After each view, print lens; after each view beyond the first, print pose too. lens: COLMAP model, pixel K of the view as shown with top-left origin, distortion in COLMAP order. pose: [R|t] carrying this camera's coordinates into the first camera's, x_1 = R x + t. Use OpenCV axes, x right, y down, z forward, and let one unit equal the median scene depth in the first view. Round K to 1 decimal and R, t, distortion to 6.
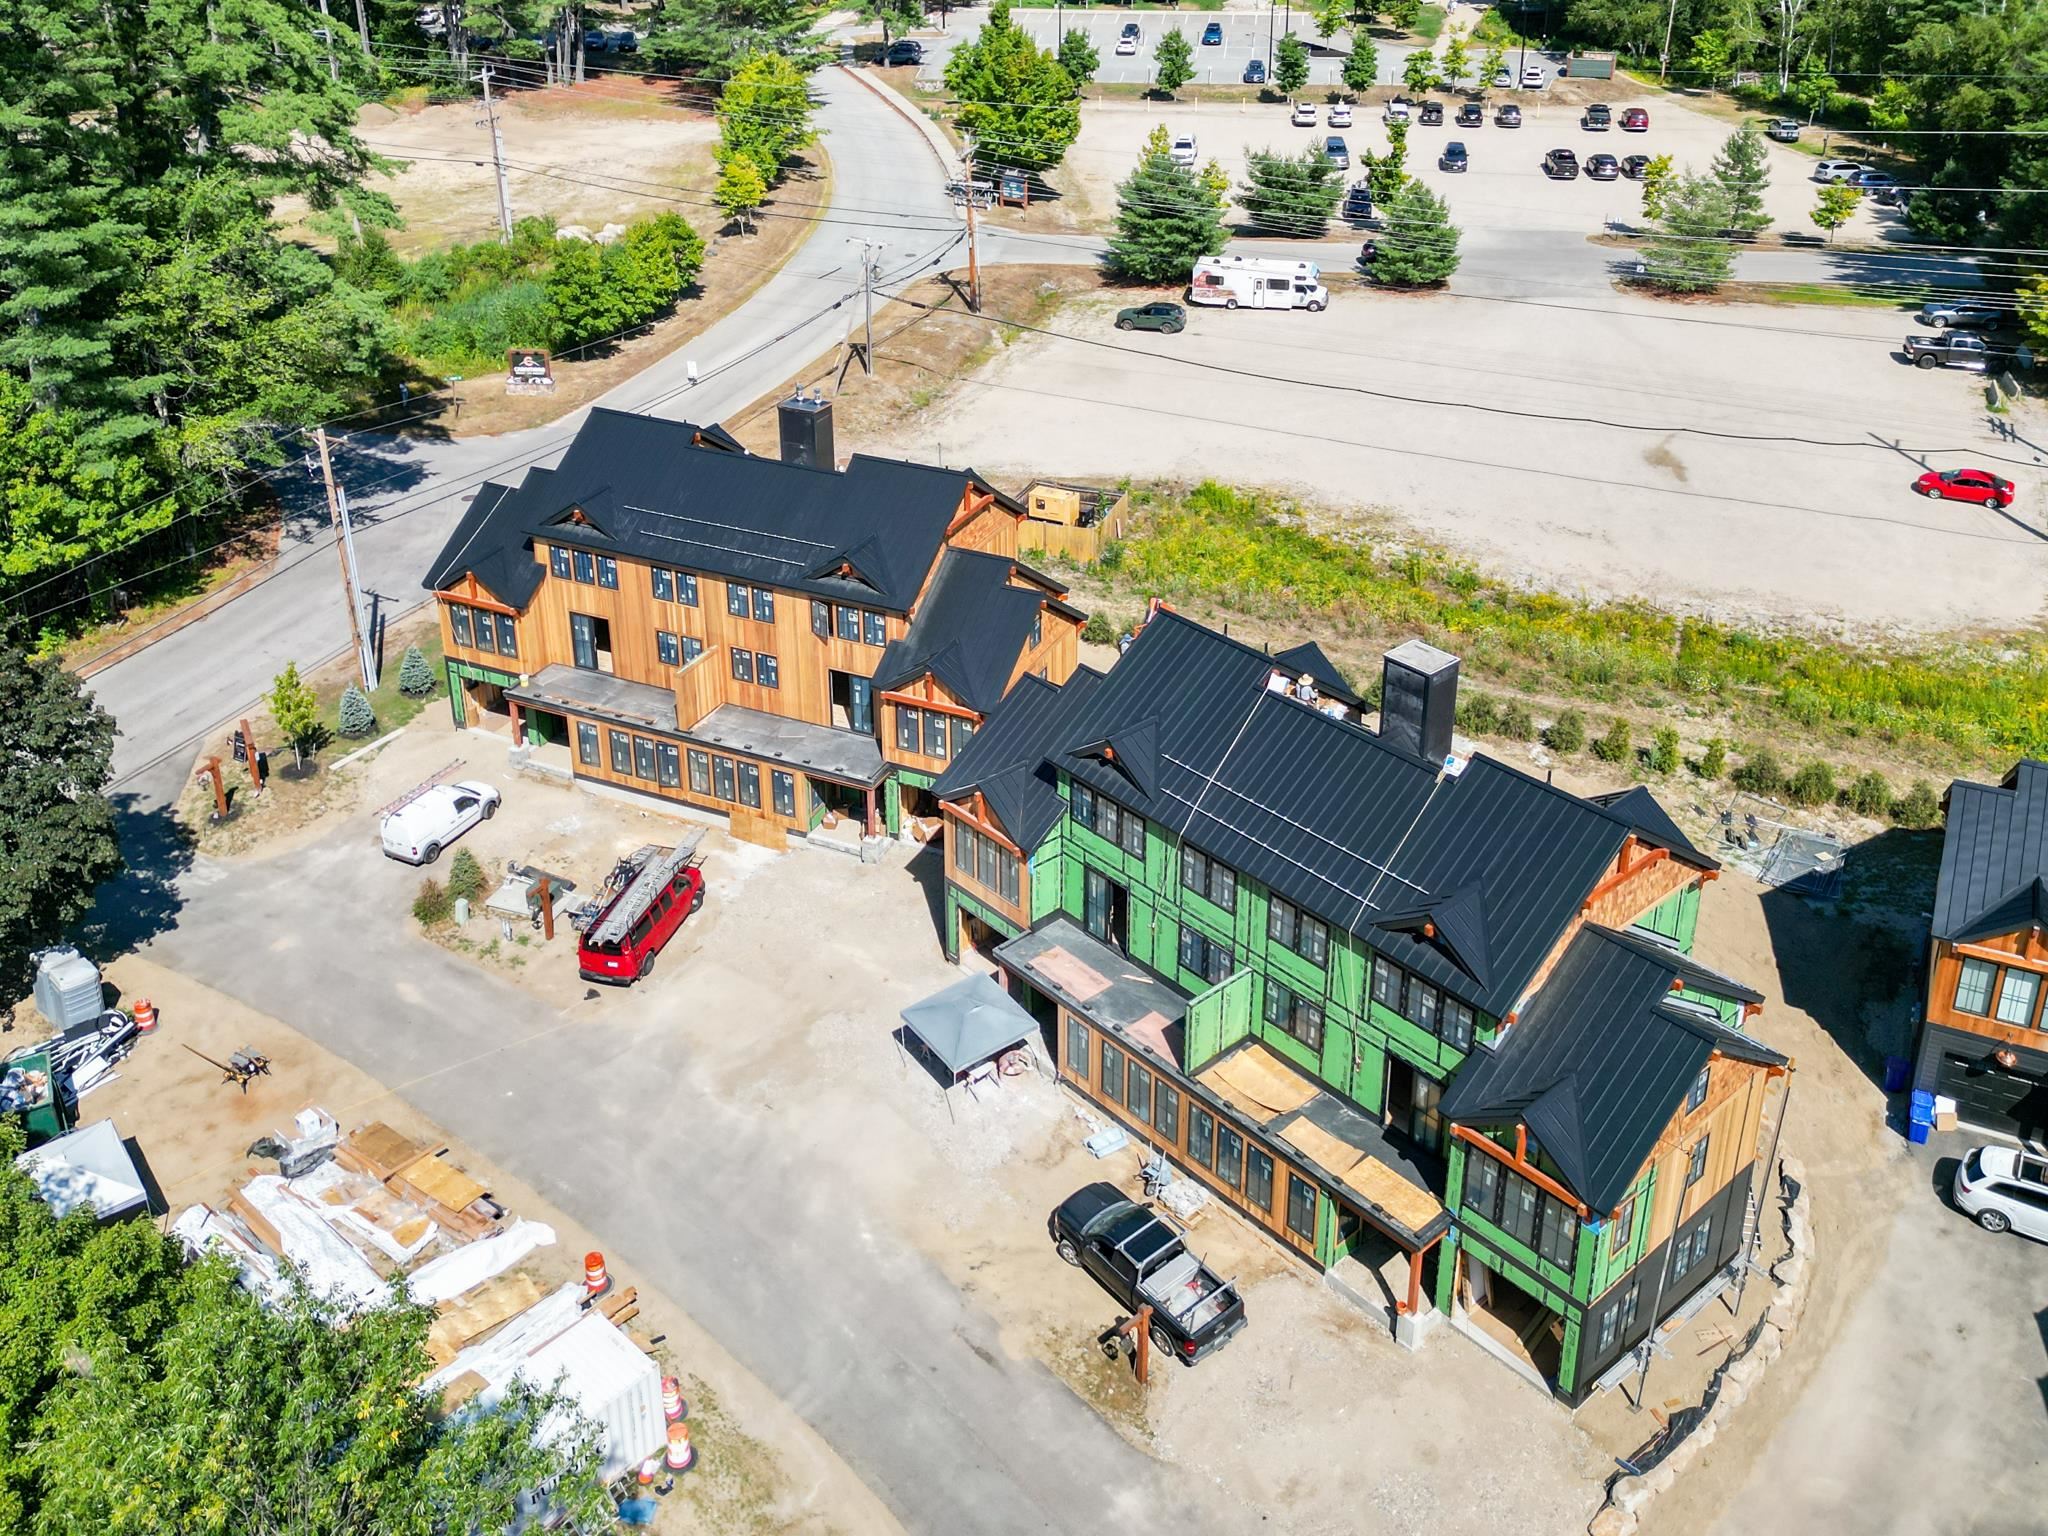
lens RADIAL K [[1909.9, 0, 1049.4], [0, 1909.9, 510.4], [0, 0, 1]] dist [0.112564, -0.159612]
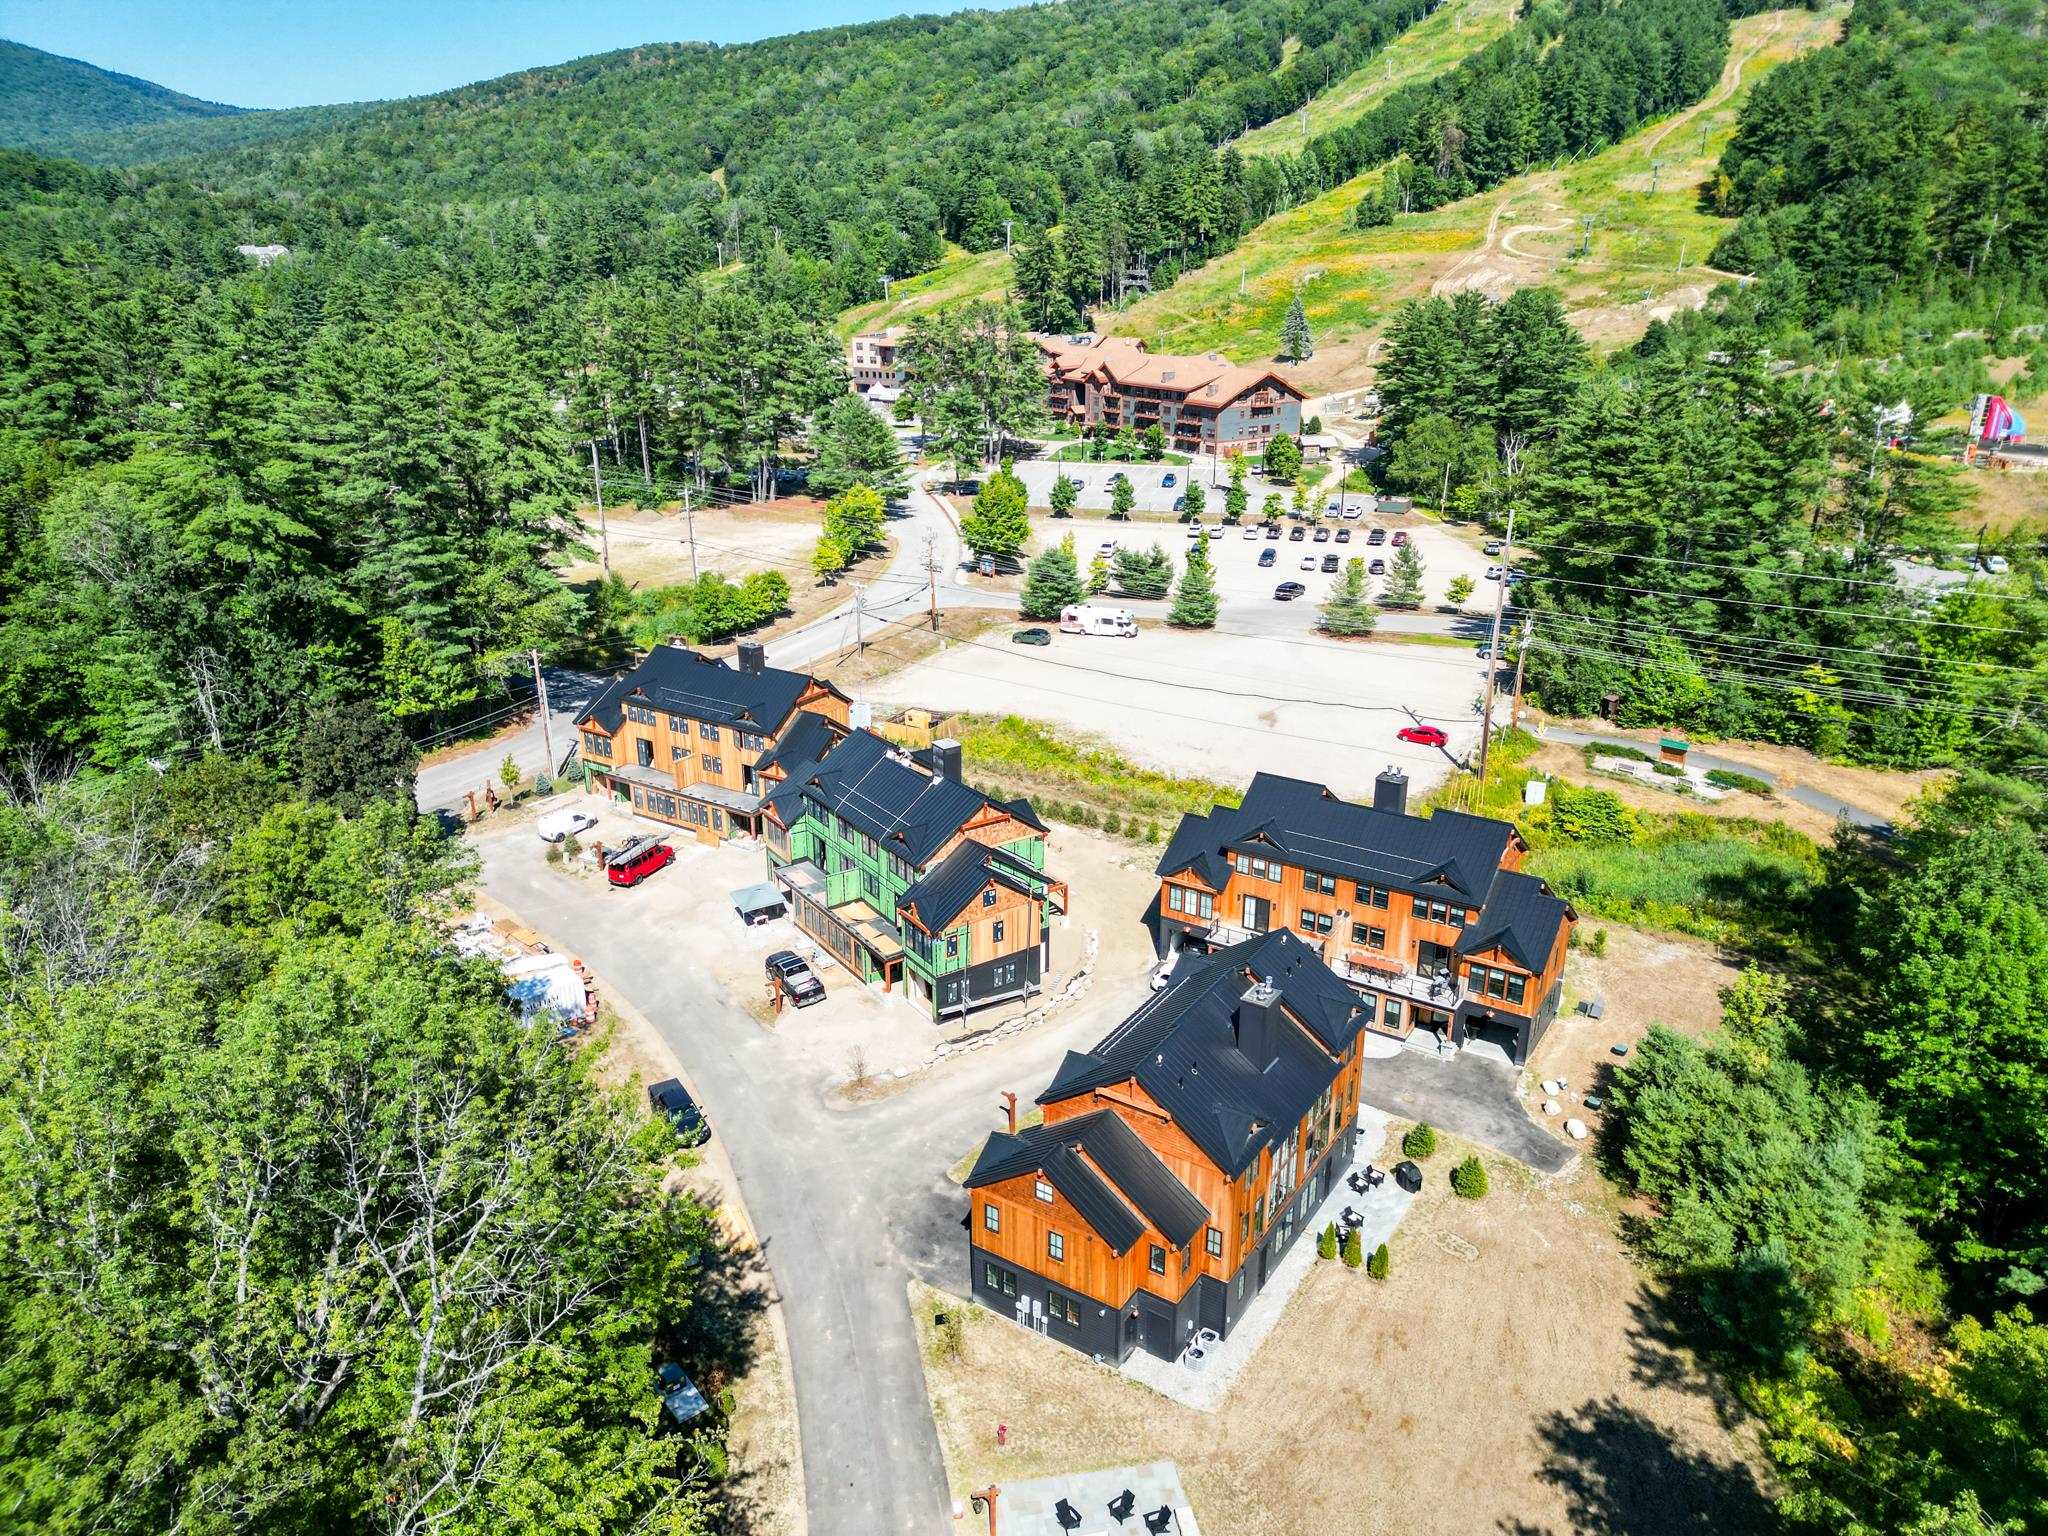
lens RADIAL K [[1428.7, 0, 1016.1], [0, 1428.7, 771.4], [0, 0, 1]] dist [0.071095, -0.068500]
pose [[0.990206, 0.048791, -0.130813, 0.378535], [-0.054247, 0.997786, -0.038475, 0.129557], [0.128646, 0.045194, 0.990660, -0.520154]]
